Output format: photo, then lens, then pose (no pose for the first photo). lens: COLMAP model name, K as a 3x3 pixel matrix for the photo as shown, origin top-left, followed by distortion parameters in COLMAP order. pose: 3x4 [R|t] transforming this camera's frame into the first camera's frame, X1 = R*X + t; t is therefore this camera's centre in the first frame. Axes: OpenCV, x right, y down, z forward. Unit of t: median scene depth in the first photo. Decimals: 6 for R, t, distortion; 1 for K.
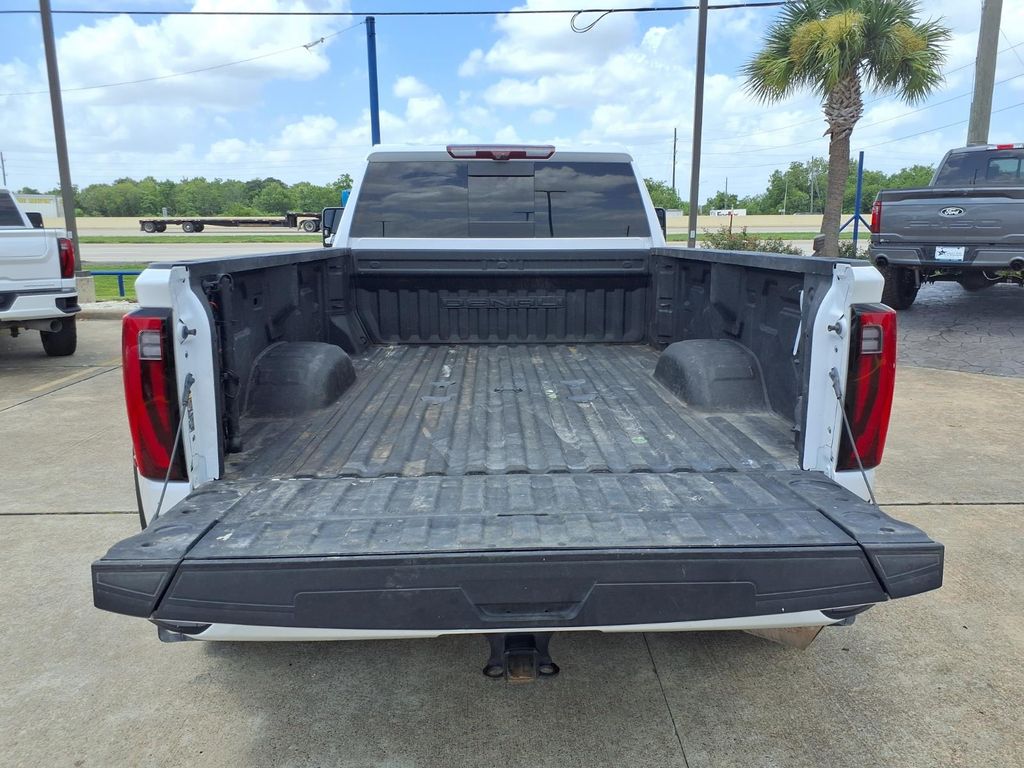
lens RADIAL K [[858.9, 0, 505.9], [0, 858.9, 382.1], [0, 0, 1]] dist [0.010155, -0.005197]
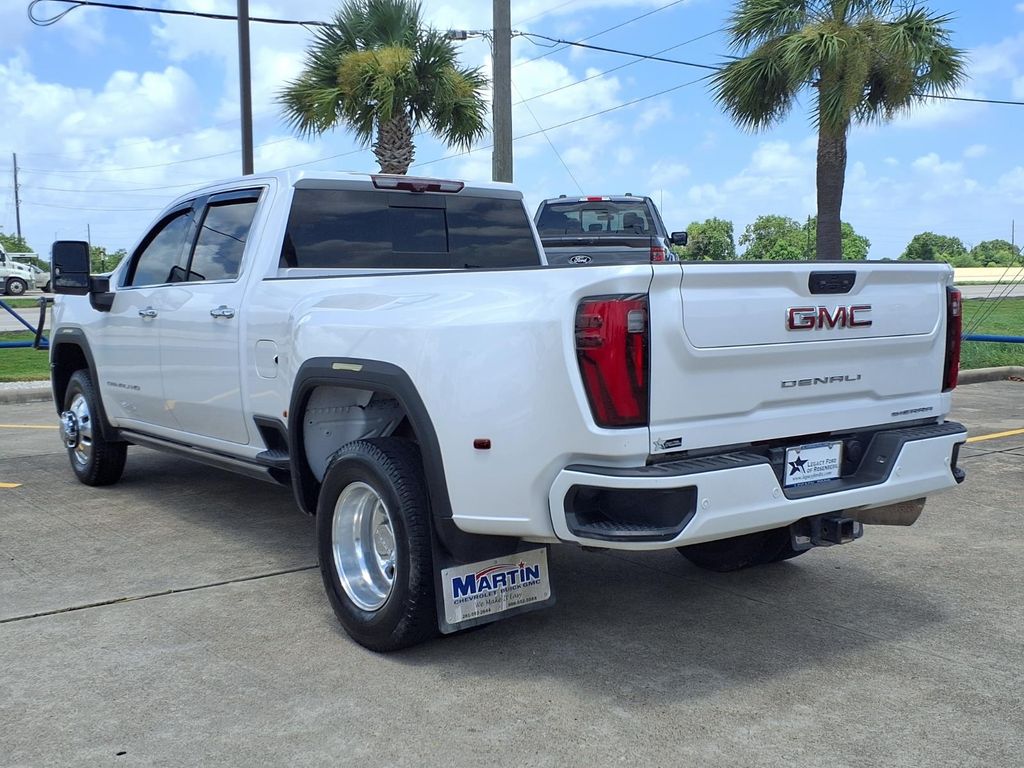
lens RADIAL K [[1210.2, 0, 510.1], [0, 1210.2, 369.4], [0, 0, 1]] dist [0.118279, 0.000000]
pose [[0.810454, -0.048804, 0.583766, -0.741784], [0.117705, 0.989767, -0.080667, 0.071823], [-0.573855, 0.134089, 0.807905, -0.175295]]
